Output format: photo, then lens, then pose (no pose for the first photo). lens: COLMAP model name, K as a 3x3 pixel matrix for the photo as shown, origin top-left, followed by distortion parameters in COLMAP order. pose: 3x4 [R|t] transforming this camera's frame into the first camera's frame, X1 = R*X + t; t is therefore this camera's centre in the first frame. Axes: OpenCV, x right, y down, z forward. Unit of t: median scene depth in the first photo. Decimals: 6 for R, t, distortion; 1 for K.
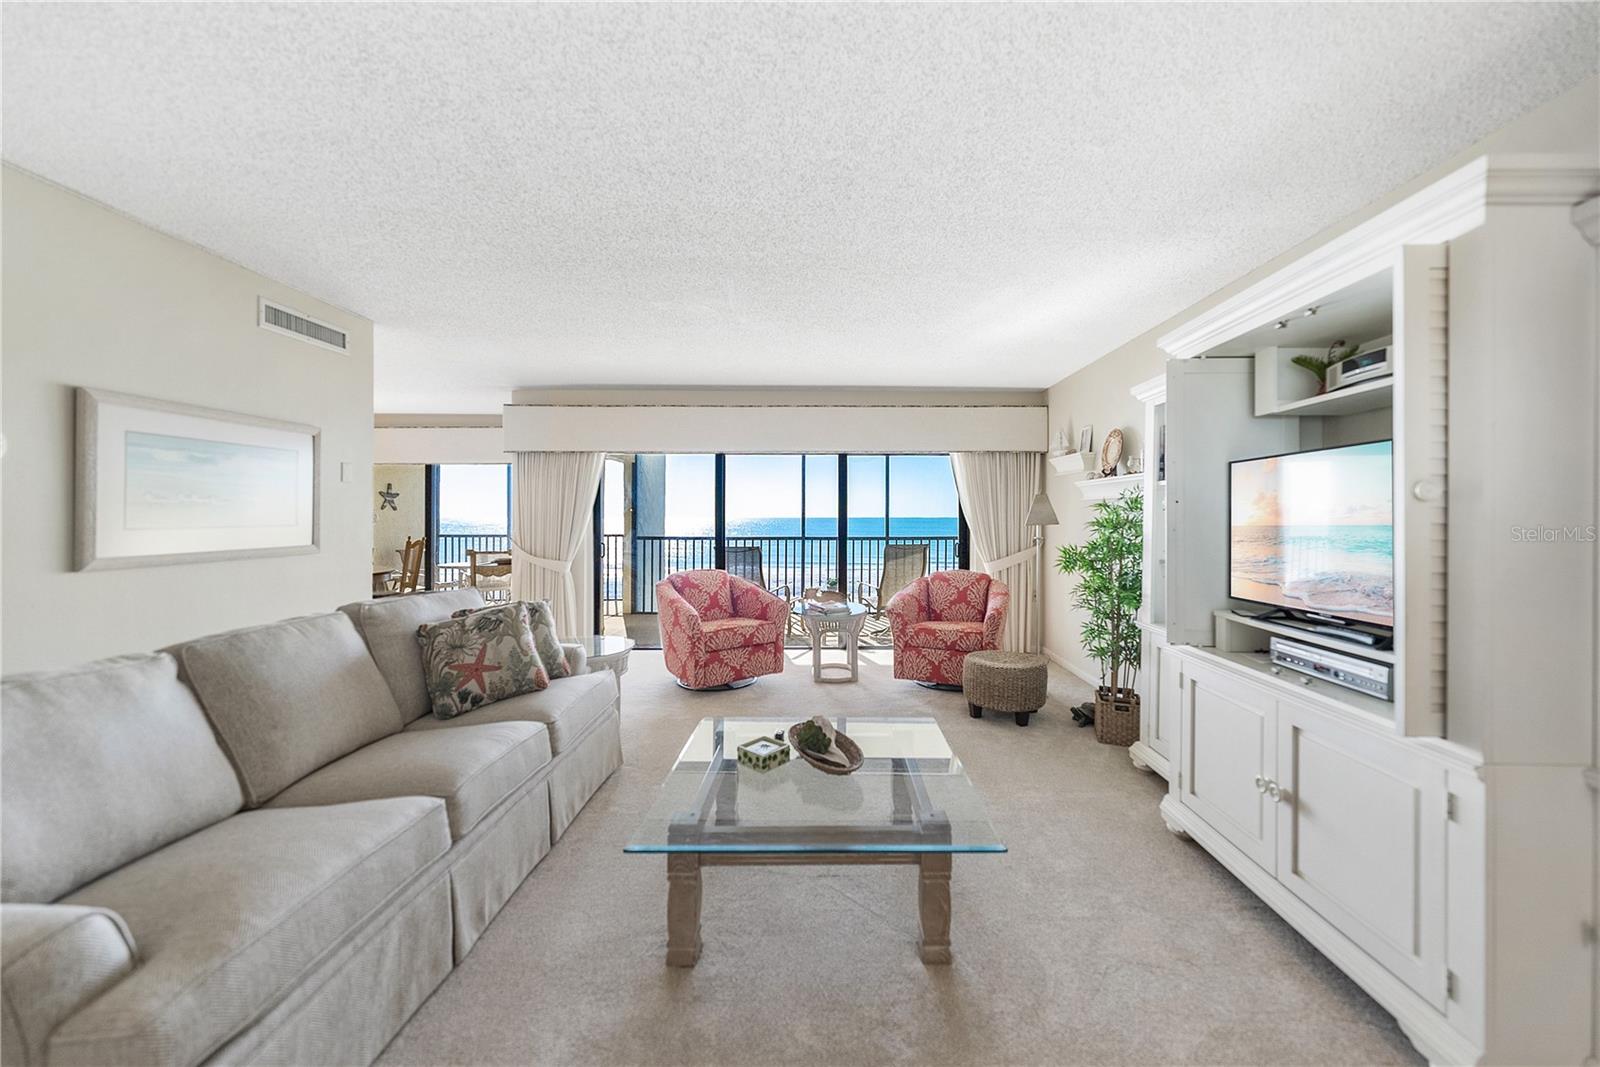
lens RADIAL K [[595.6, 0, 820.2], [0, 595.6, 515.9], [0, 0, 1]] dist [-0.001959, -0.000415]
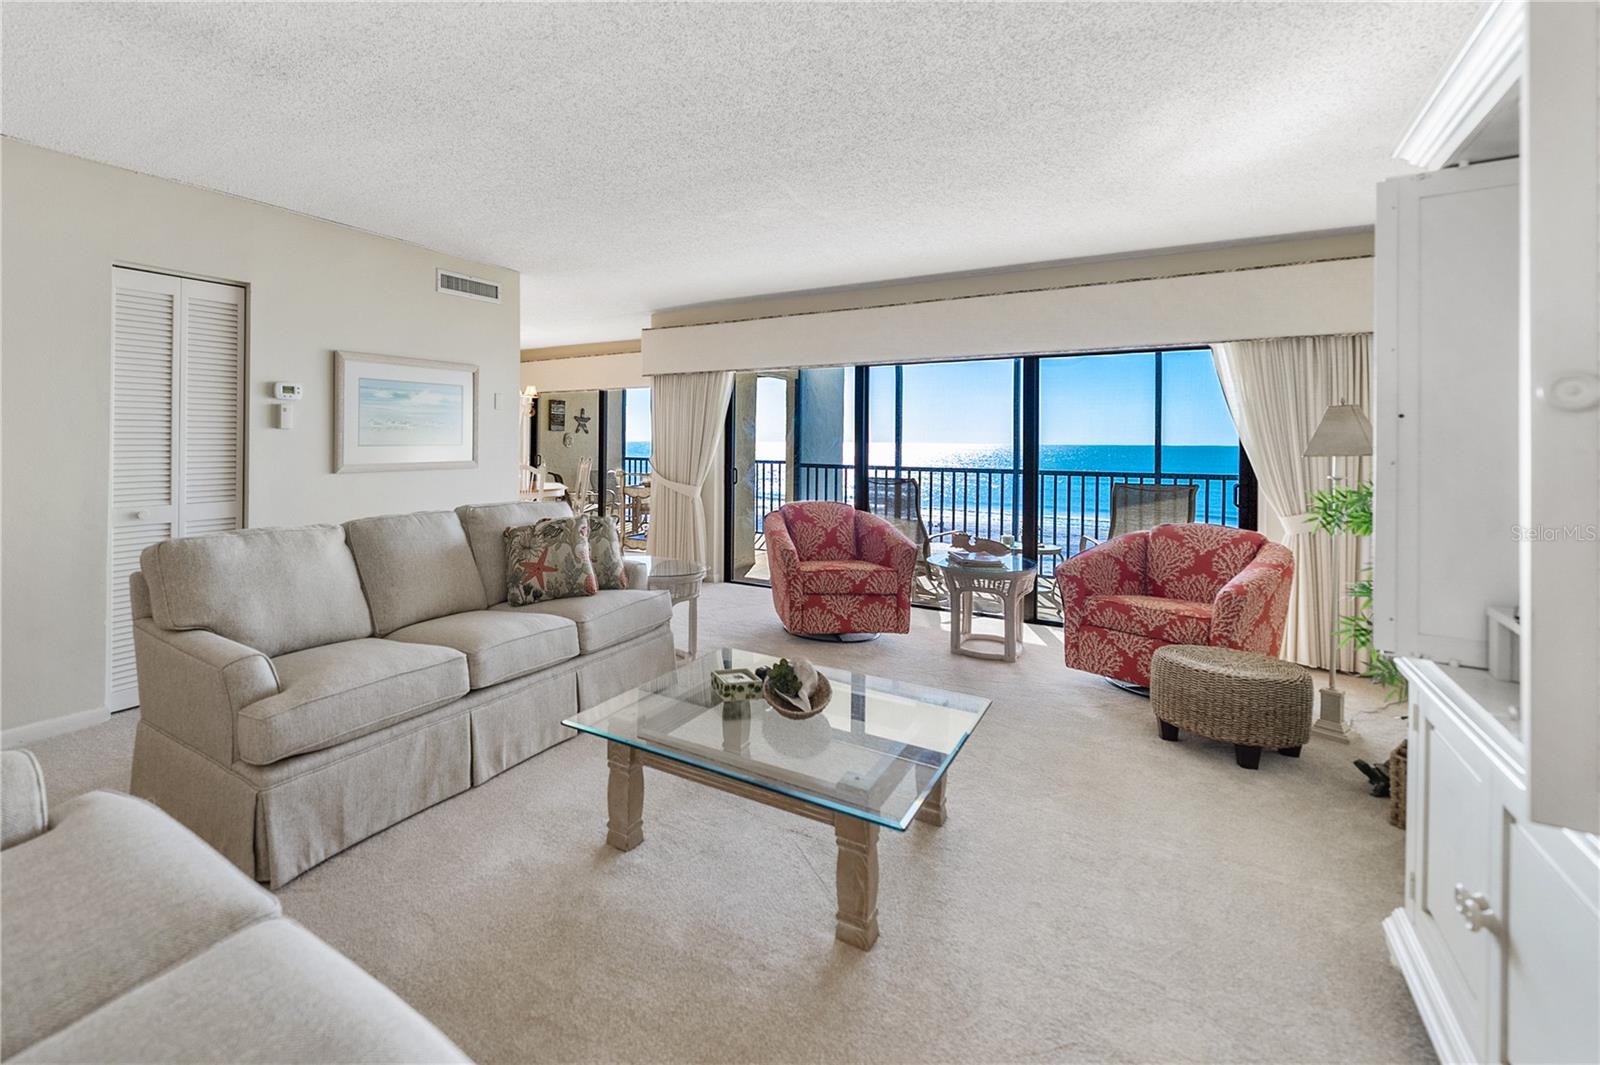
lens RADIAL K [[729.1, 0, 619.8], [0, 729.1, 441.4], [0, 0, 1]] dist [0.001371, -0.000287]
pose [[0.802808, 0.006098, -0.596206, 0.356685], [-0.005940, 0.999980, 0.002228, 0.004100], [0.596208, 0.001753, 0.802828, -0.047195]]
